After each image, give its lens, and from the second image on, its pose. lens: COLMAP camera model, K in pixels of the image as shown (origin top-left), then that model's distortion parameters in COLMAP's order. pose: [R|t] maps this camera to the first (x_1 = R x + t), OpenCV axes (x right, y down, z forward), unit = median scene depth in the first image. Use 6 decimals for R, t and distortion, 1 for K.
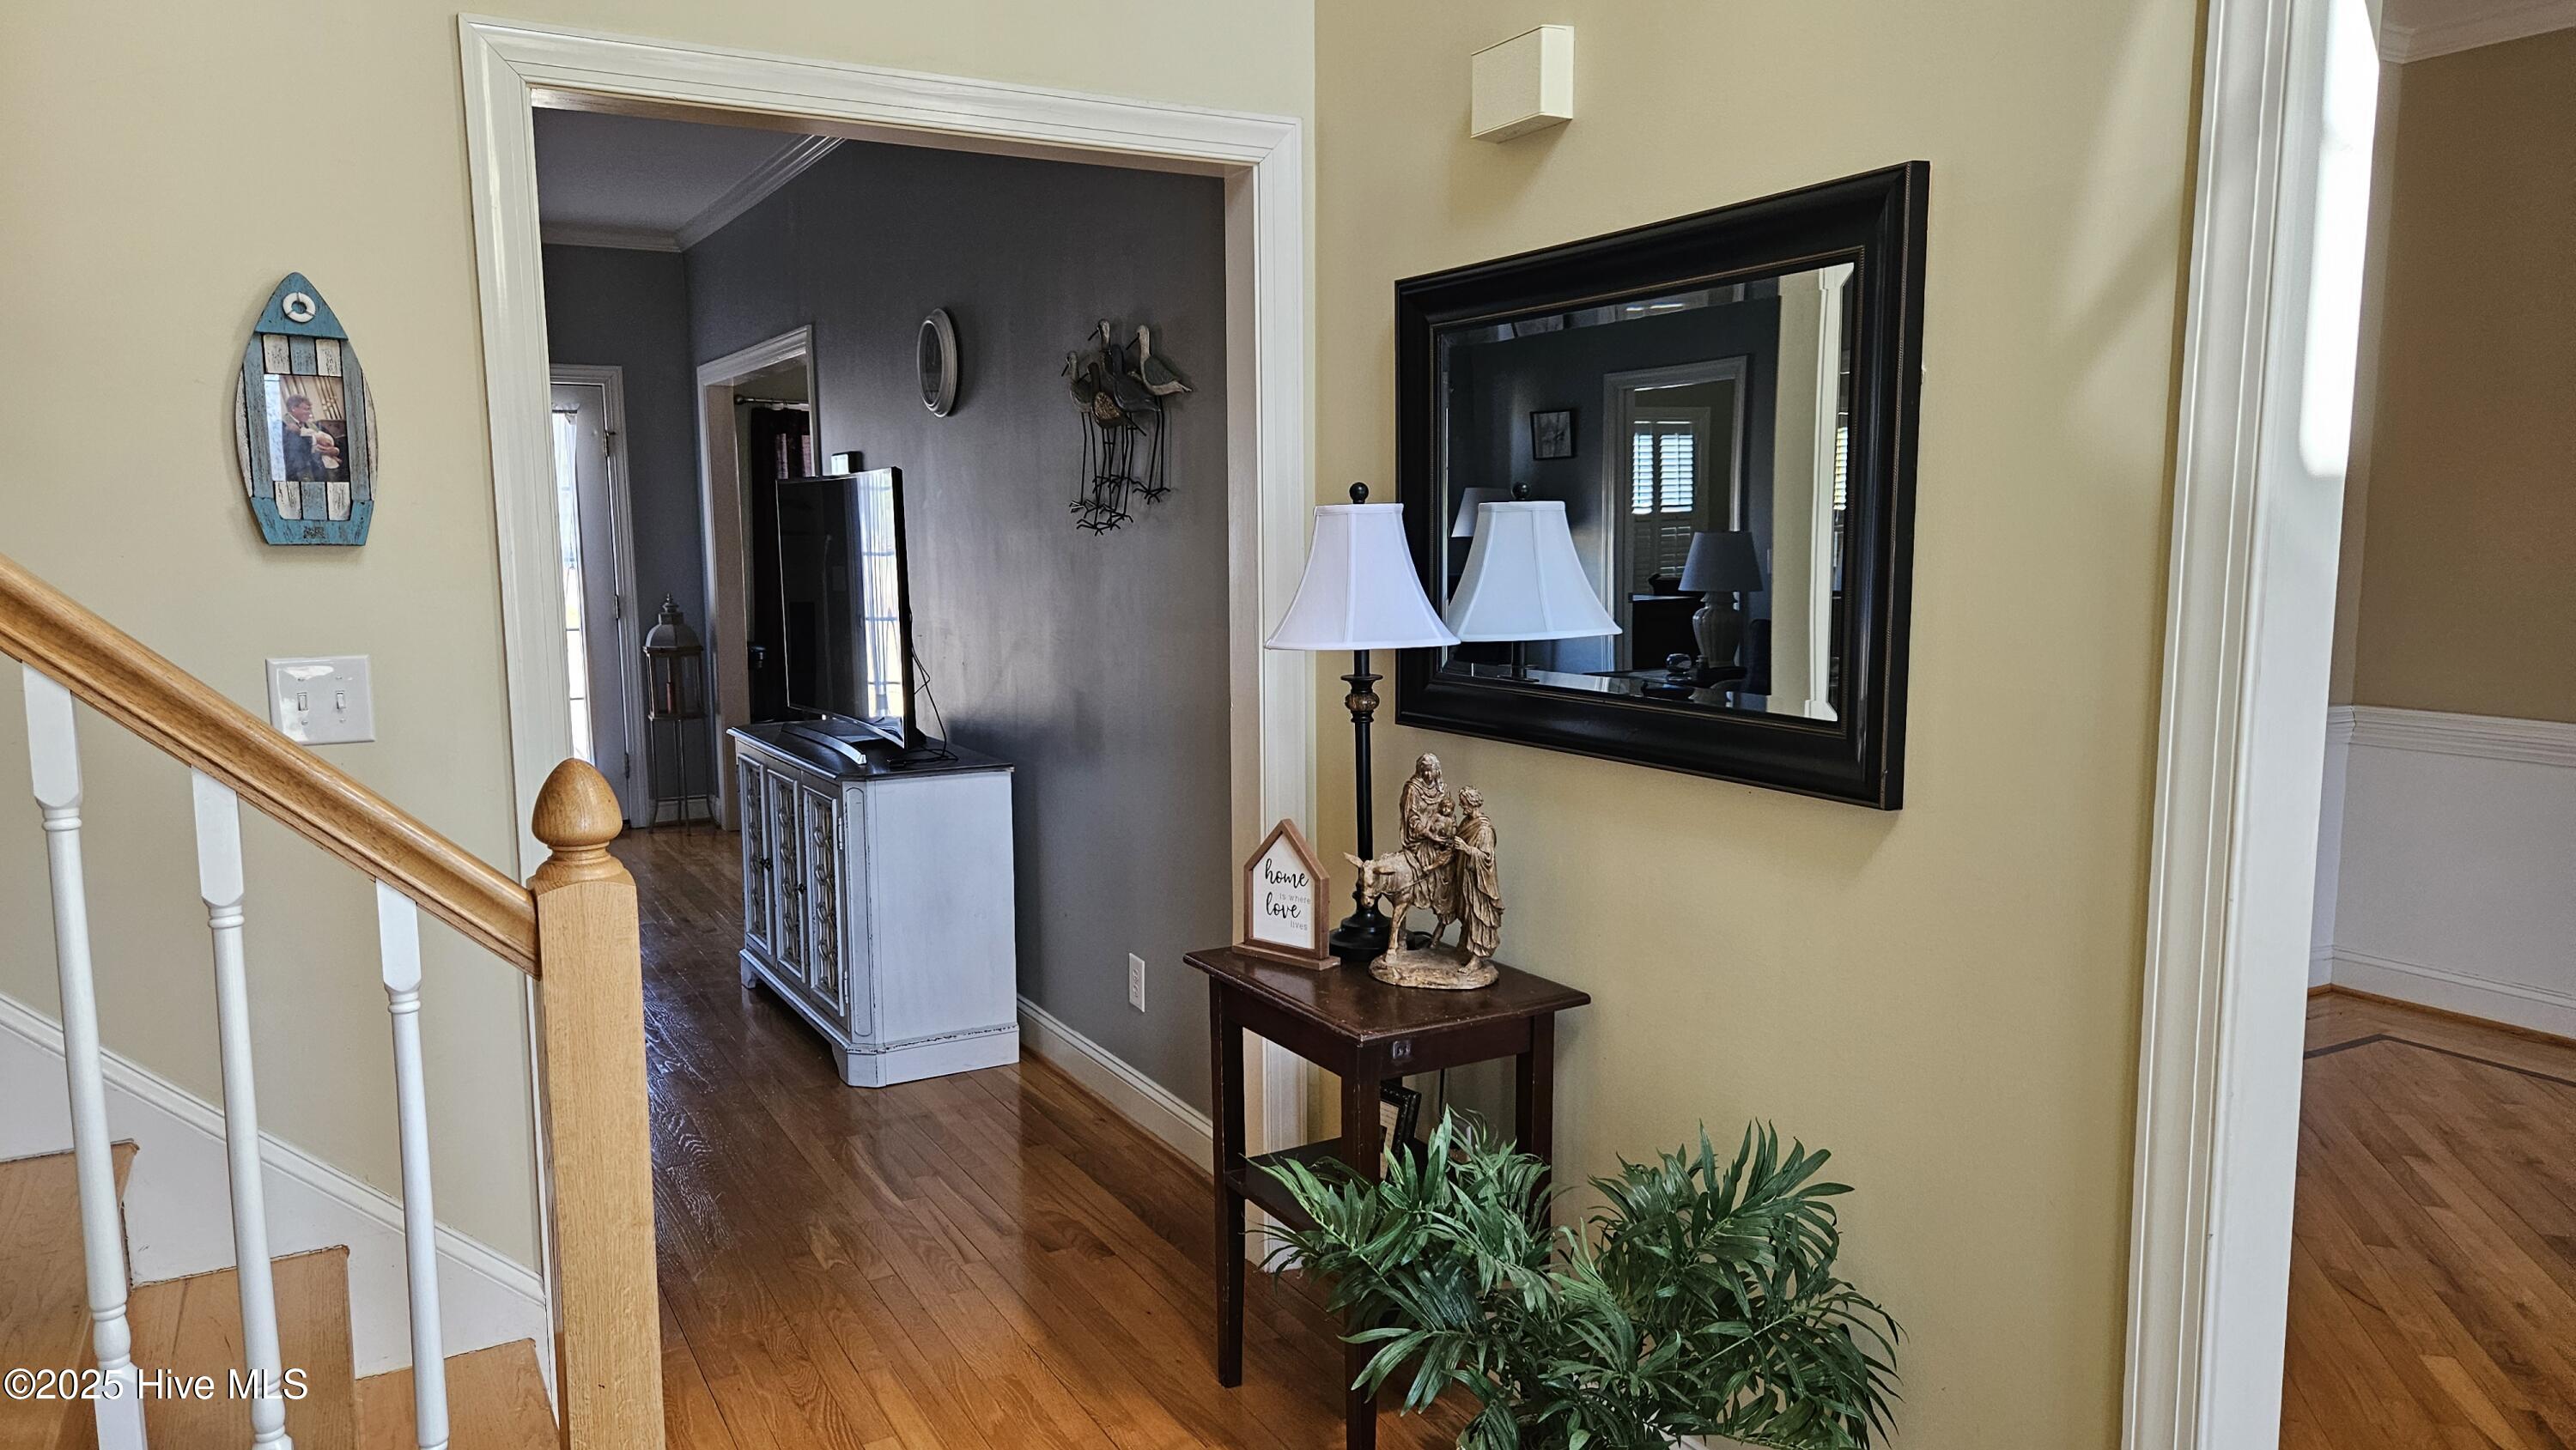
lens RADIAL K [[1707.9, 0, 1288.0], [0, 1707.9, 725.0], [0, 0, 1]] dist [0.062819, -0.001541]
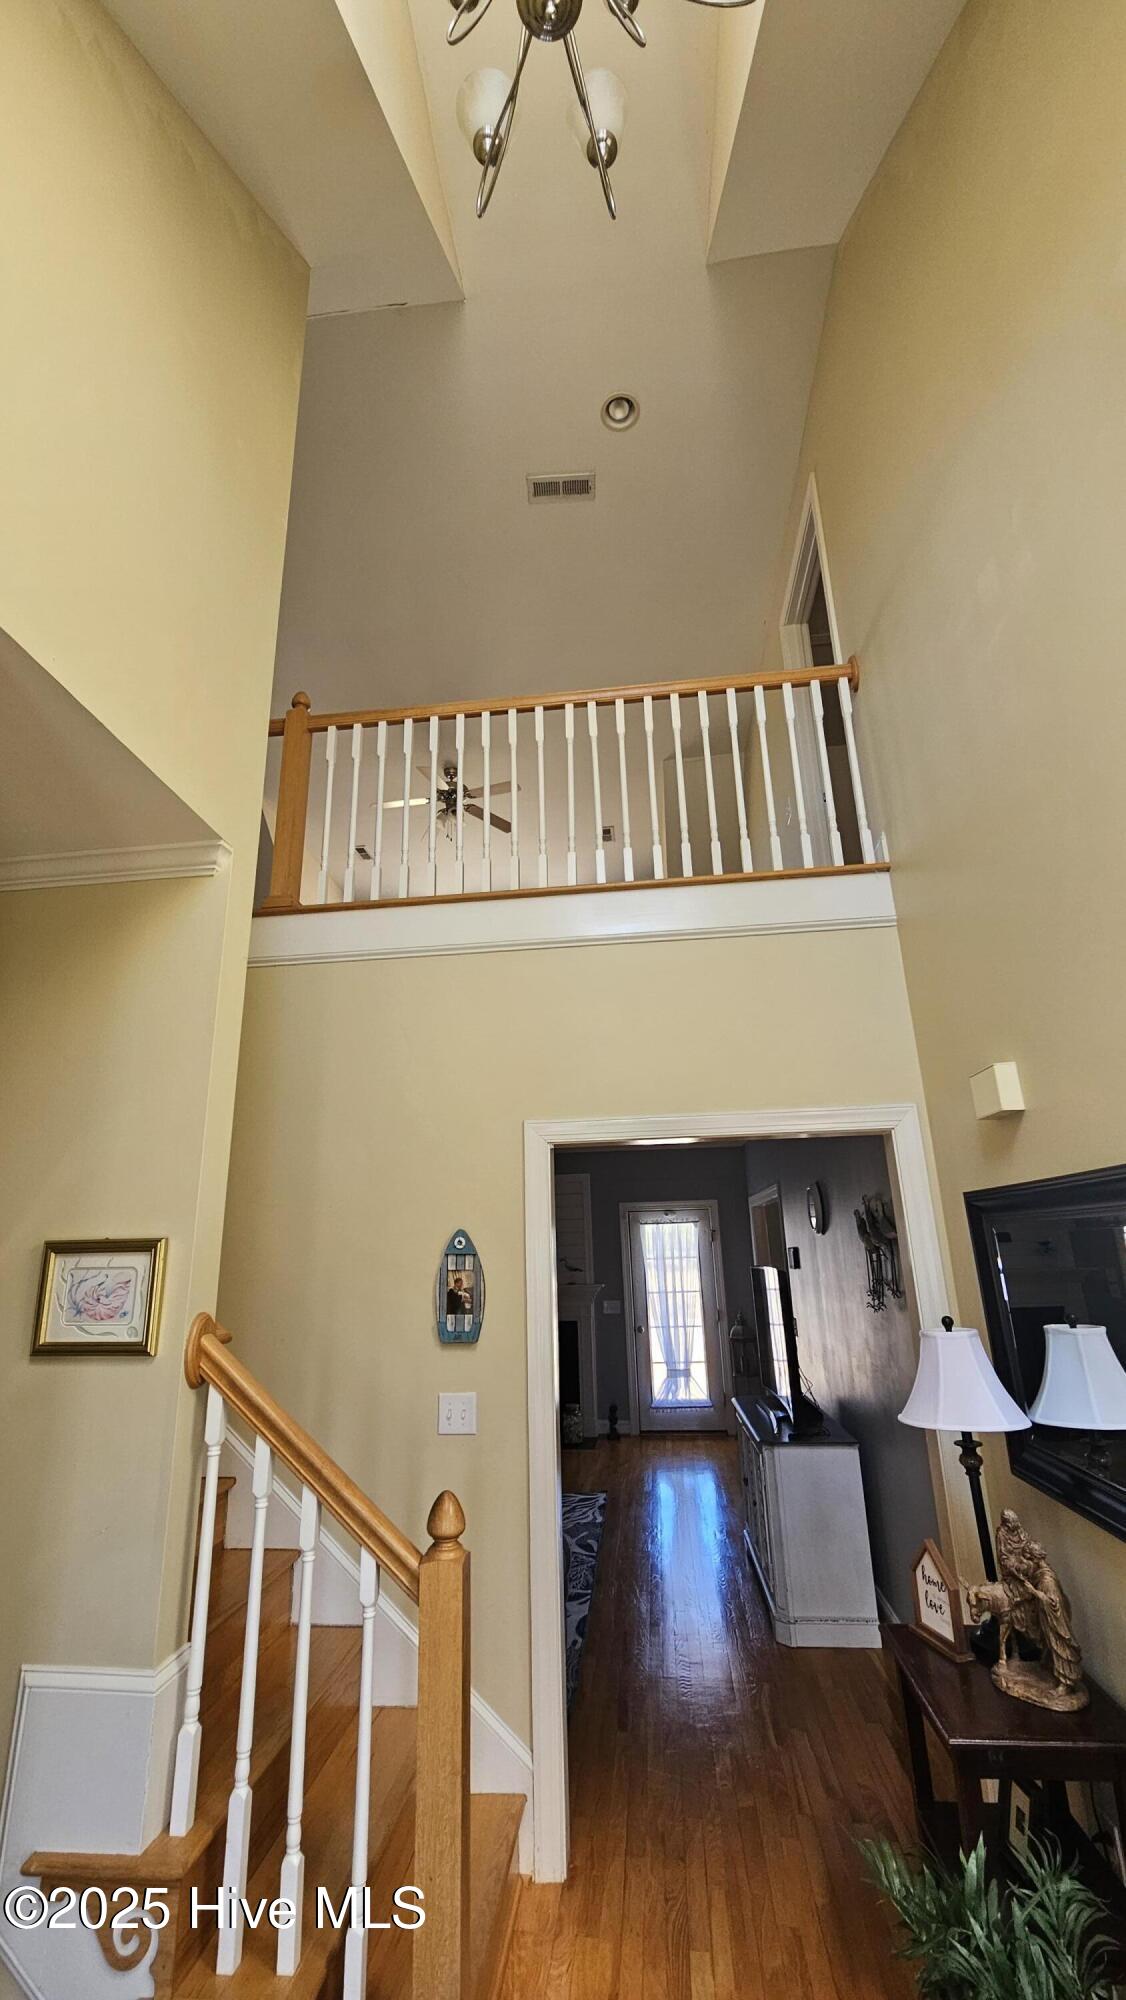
lens RADIAL K [[820.9, 0, 563.0], [0, 820.9, 1000.0], [0, 0, 1]] dist [-0.000378, 0.000135]
pose [[0.823656, -0.177976, -0.538438, 0.231089], [-0.053884, 0.920618, -0.386730, -0.097942], [0.564524, 0.347545, 0.748682, 0.061863]]
